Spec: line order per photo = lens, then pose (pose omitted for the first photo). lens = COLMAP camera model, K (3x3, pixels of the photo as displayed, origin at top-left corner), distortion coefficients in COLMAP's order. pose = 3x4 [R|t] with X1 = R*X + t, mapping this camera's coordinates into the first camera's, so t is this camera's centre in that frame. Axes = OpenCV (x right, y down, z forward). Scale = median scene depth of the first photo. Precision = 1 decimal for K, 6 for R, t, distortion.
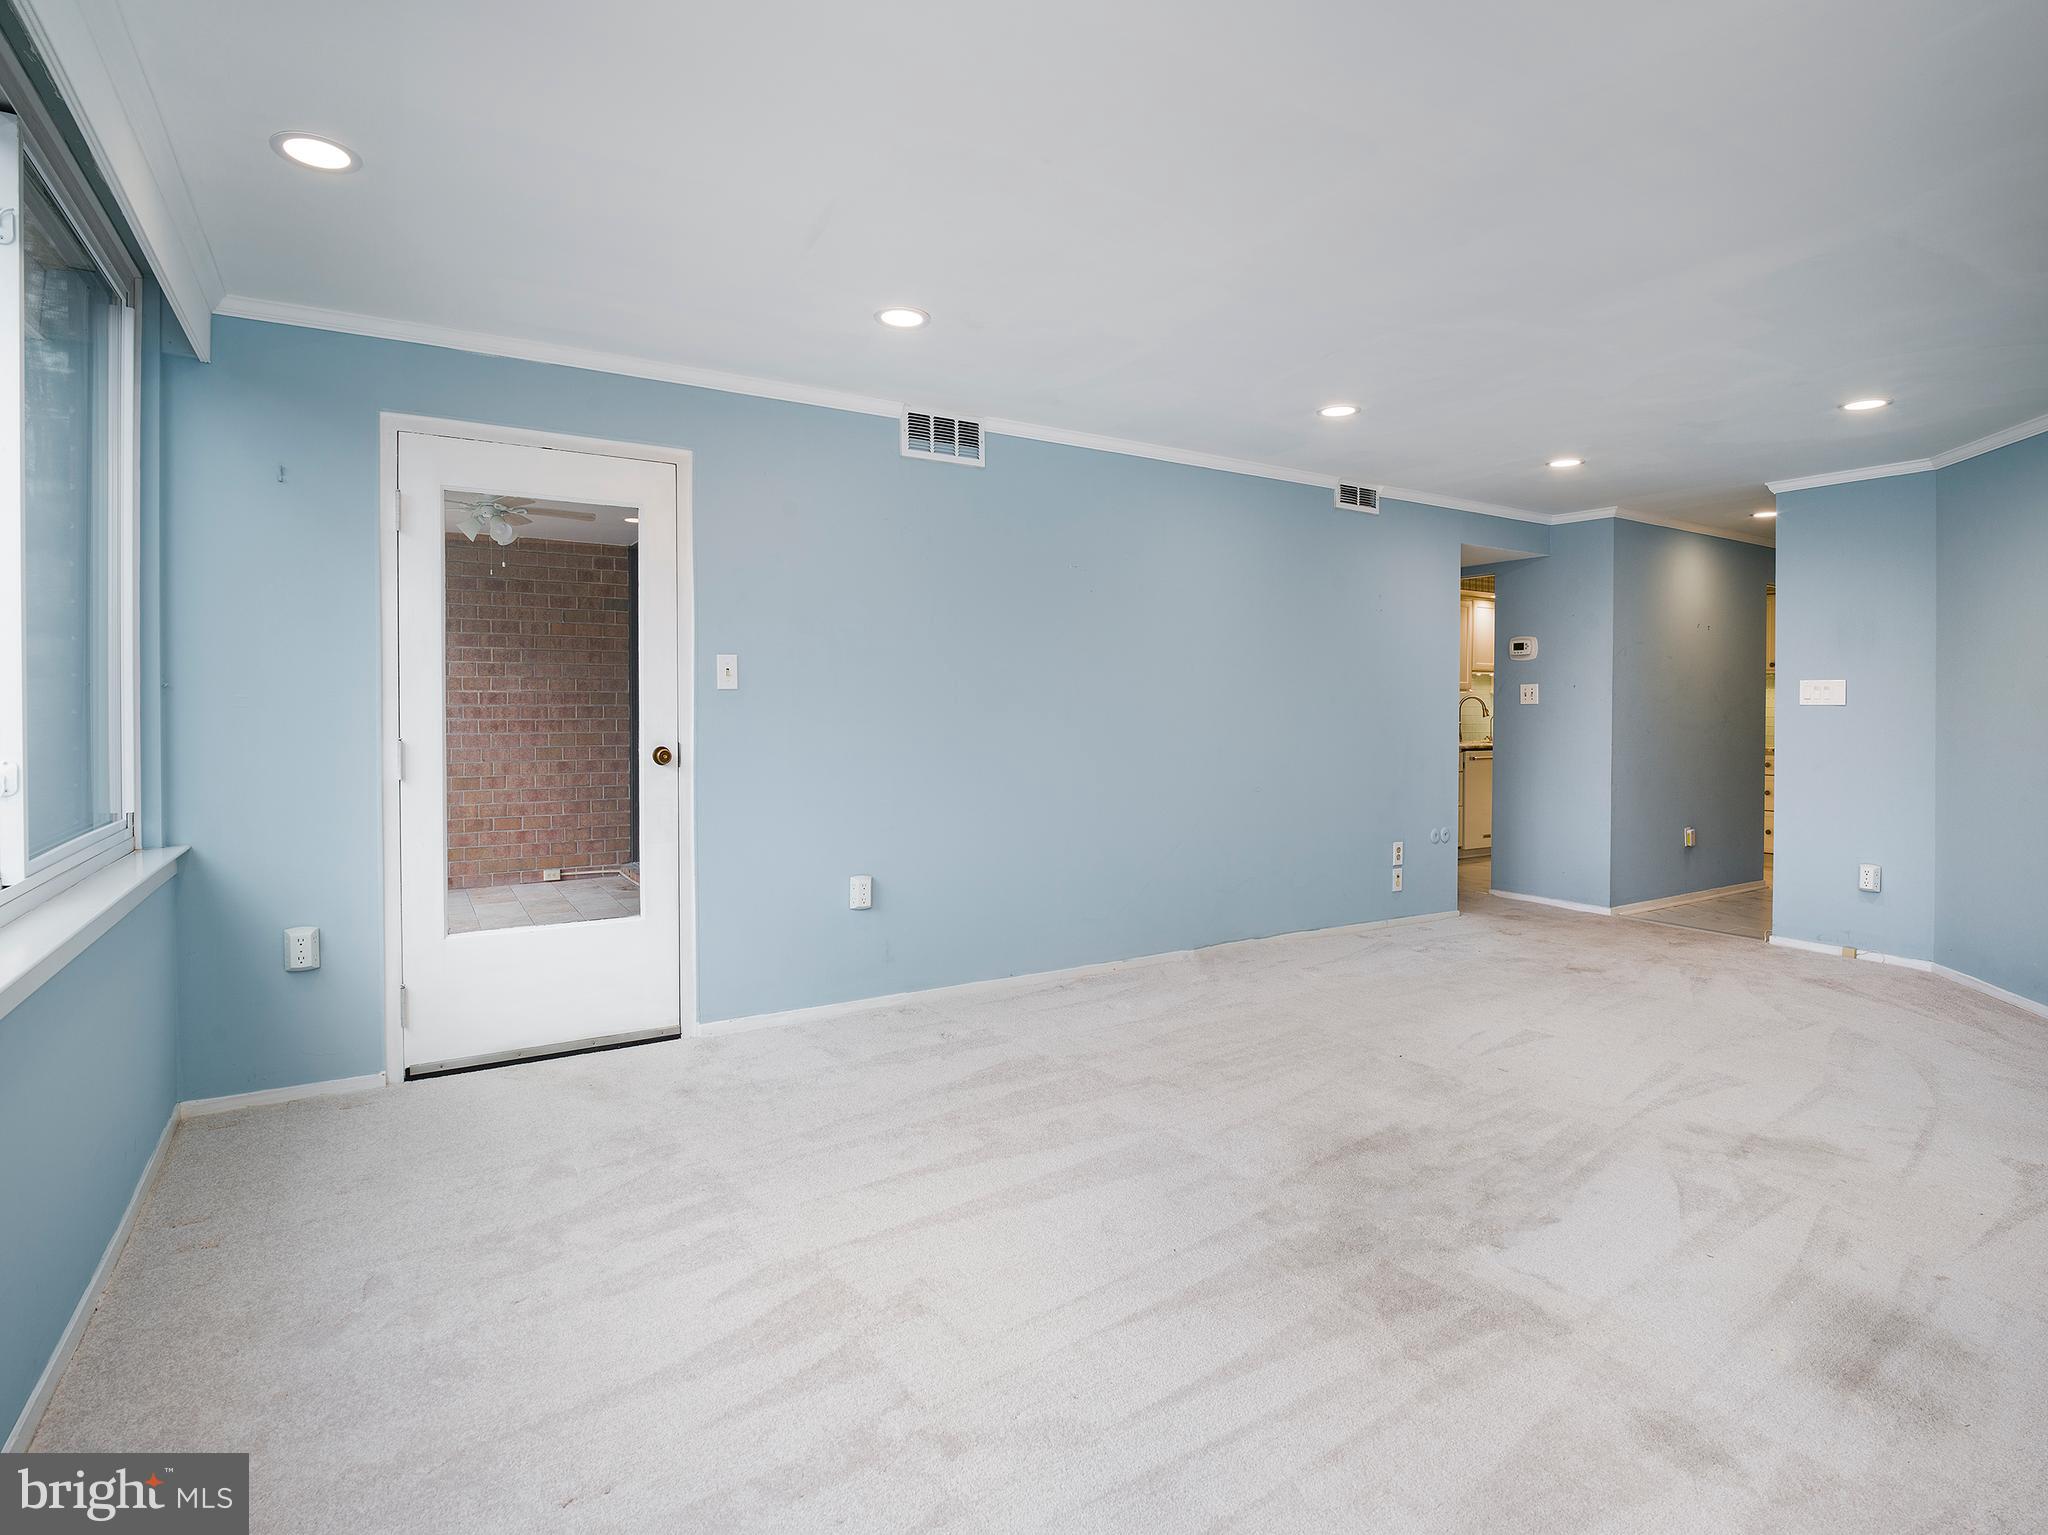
lens RADIAL K [[1065.4, 0, 1030.6], [0, 1065.4, 725.3], [0, 0, 1]] dist [-0.000662, -0.000505]
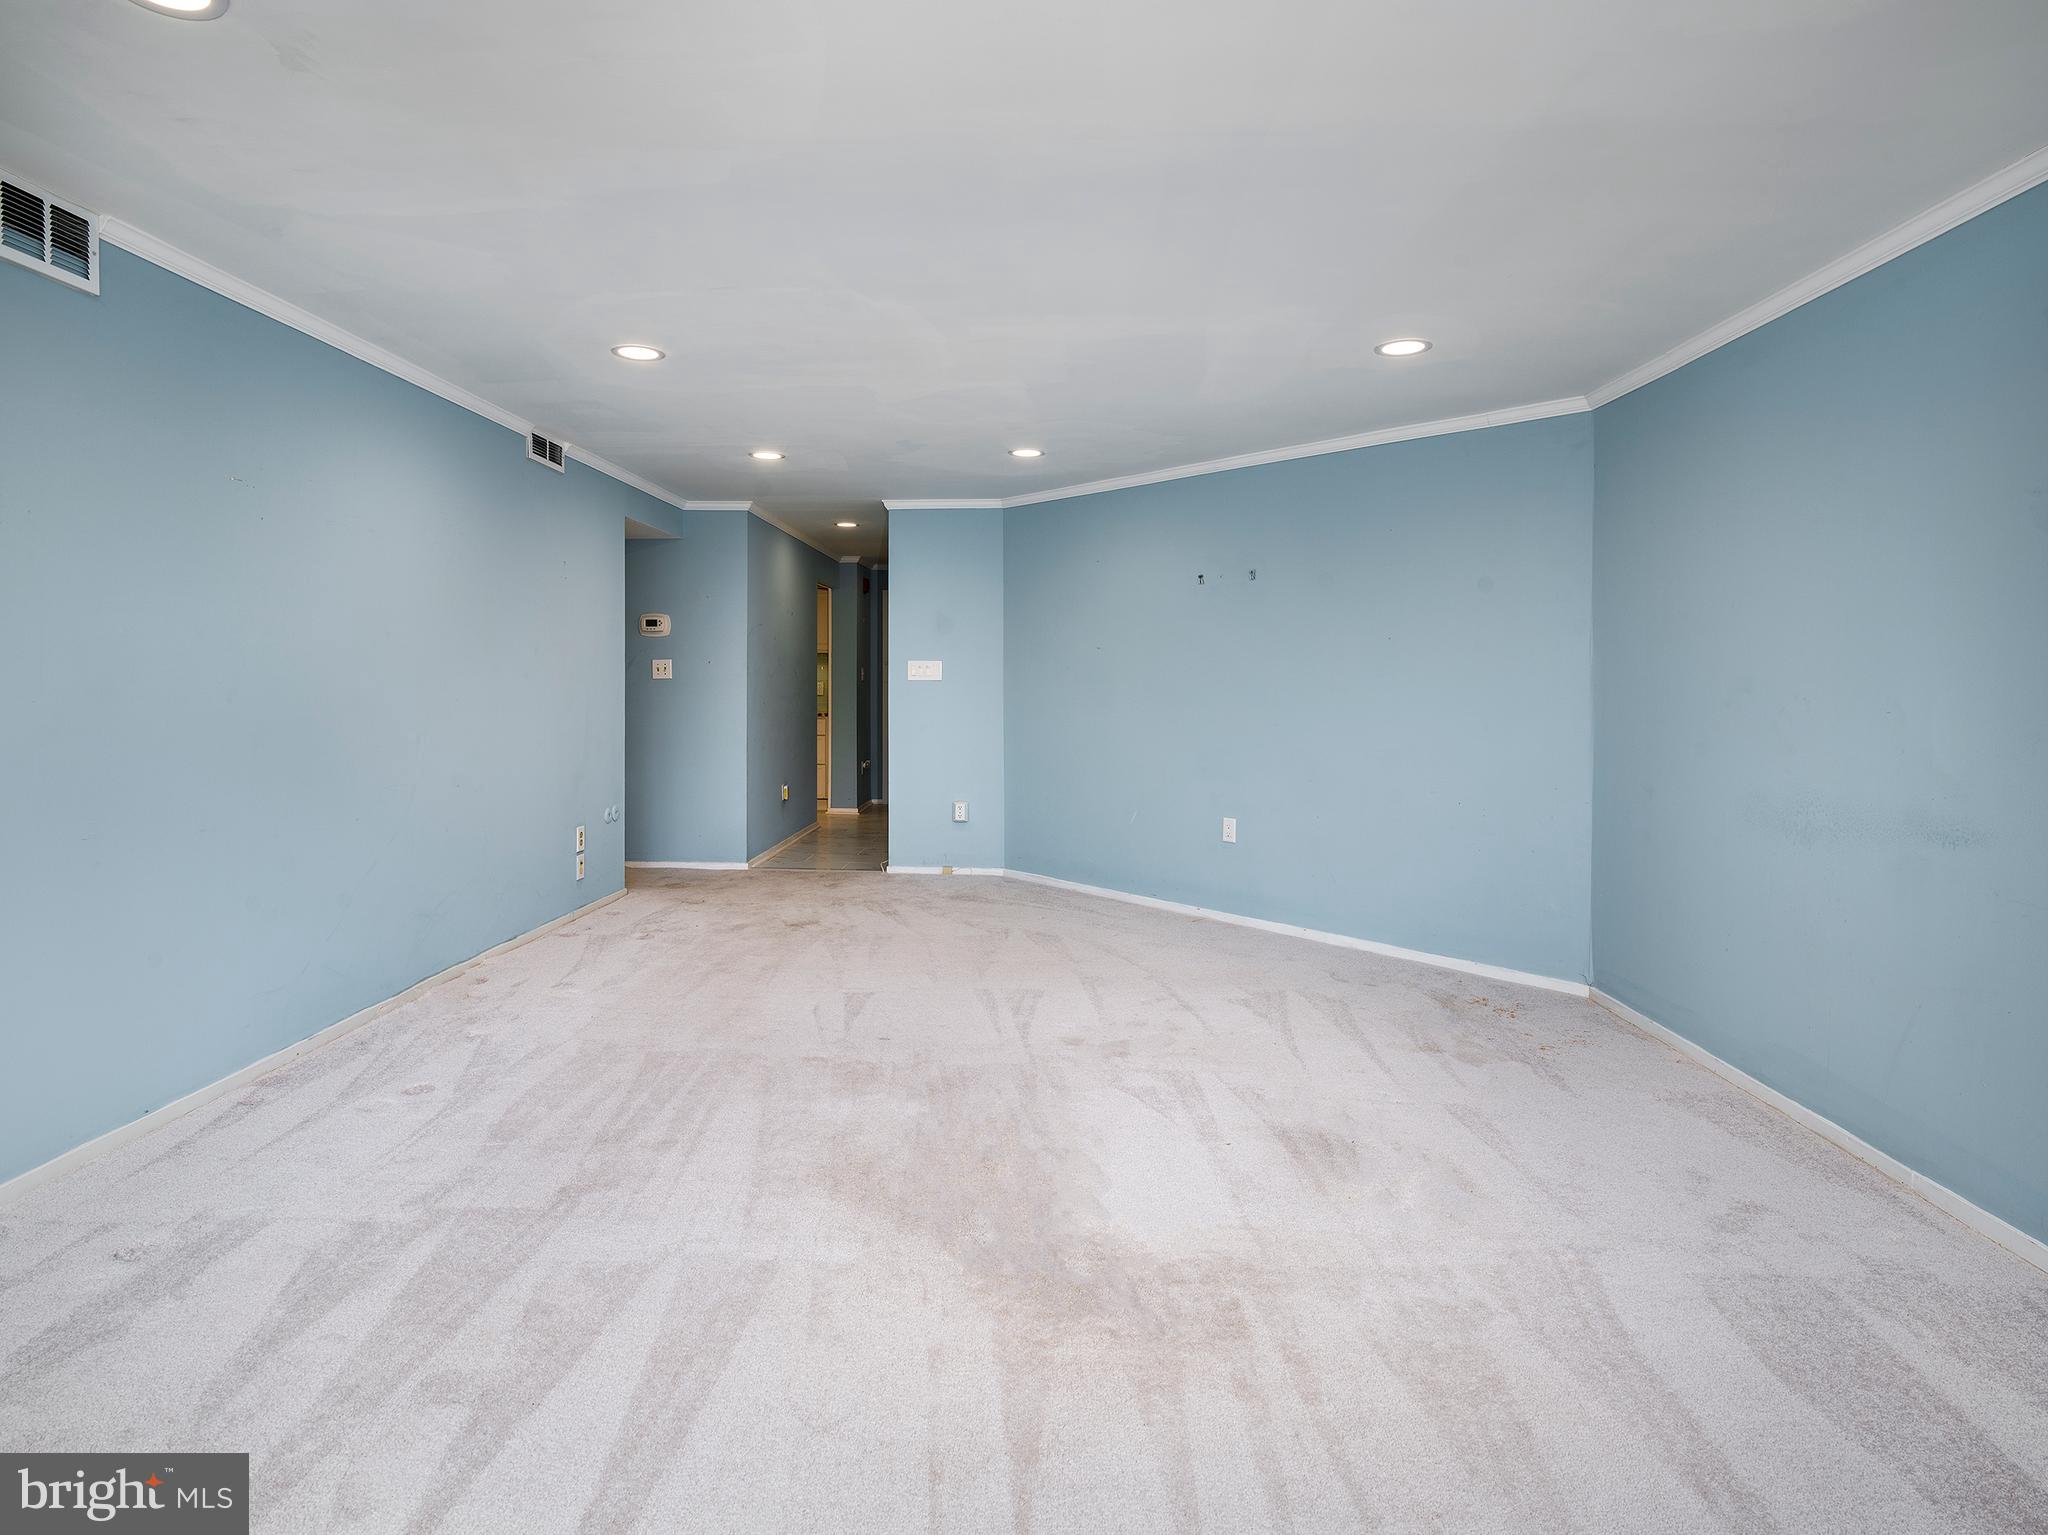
lens RADIAL K [[994.5, 0, 1027.7], [0, 994.5, 683.5], [0, 0, 1]] dist [-0.019995, -0.000729]
pose [[0.584565, -0.004135, 0.811337, -0.157445], [0.013944, 0.999891, -0.004950, -0.007576], [-0.811227, 0.014207, 0.584558, 0.206974]]
